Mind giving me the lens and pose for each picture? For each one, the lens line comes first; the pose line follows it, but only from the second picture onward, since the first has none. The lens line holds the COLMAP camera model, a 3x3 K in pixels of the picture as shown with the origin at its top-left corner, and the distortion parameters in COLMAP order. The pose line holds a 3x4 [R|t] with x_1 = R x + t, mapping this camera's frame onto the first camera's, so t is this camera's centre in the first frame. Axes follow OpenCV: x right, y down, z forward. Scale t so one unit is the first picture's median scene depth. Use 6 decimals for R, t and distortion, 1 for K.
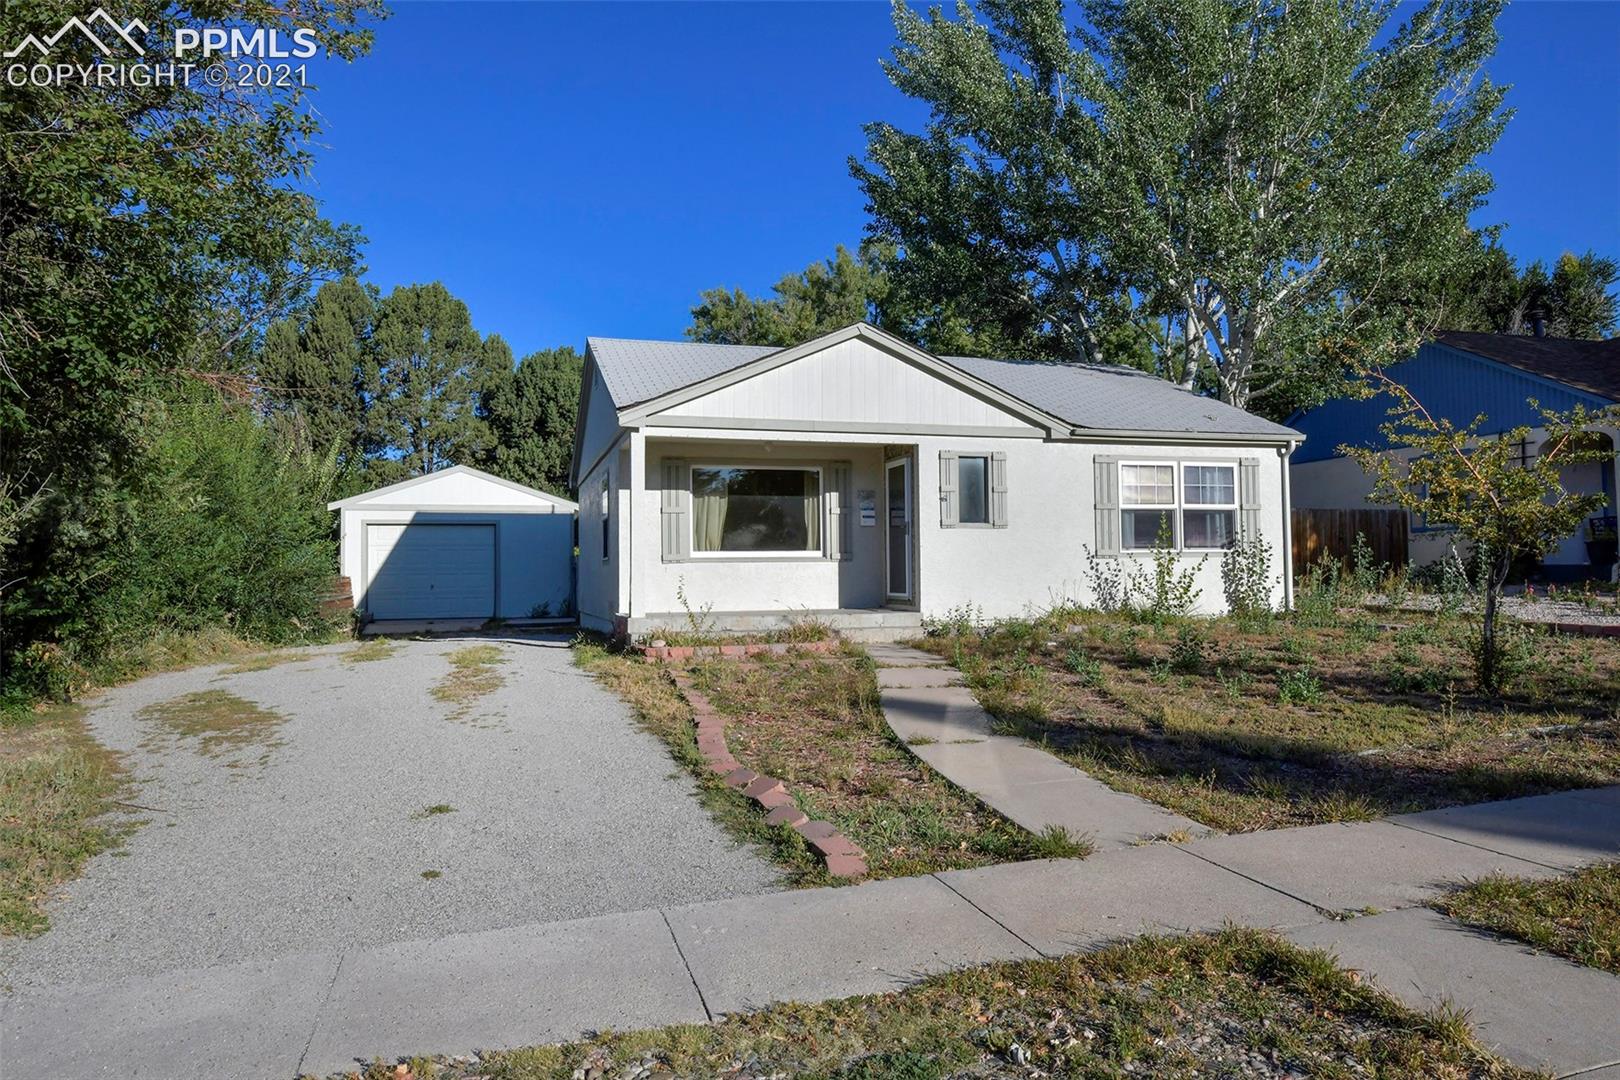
lens RADIAL K [[1028.1, 0, 810.0], [0, 1028.1, 540.0], [0, 0, 1]] dist [0.001497, 0.000638]
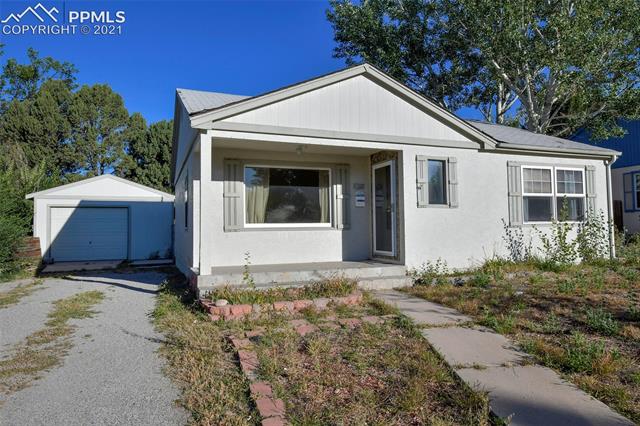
lens RADIAL K [[406.1, 0, 320.0], [0, 406.1, 213.0], [0, 0, 1]] dist [0.001497, 0.000638]
pose [[0.995696, 0.001215, 0.092675, -0.060494], [-0.000425, 0.999963, -0.008542, 0.001029], [-0.092682, 0.008466, 0.995660, 0.405767]]
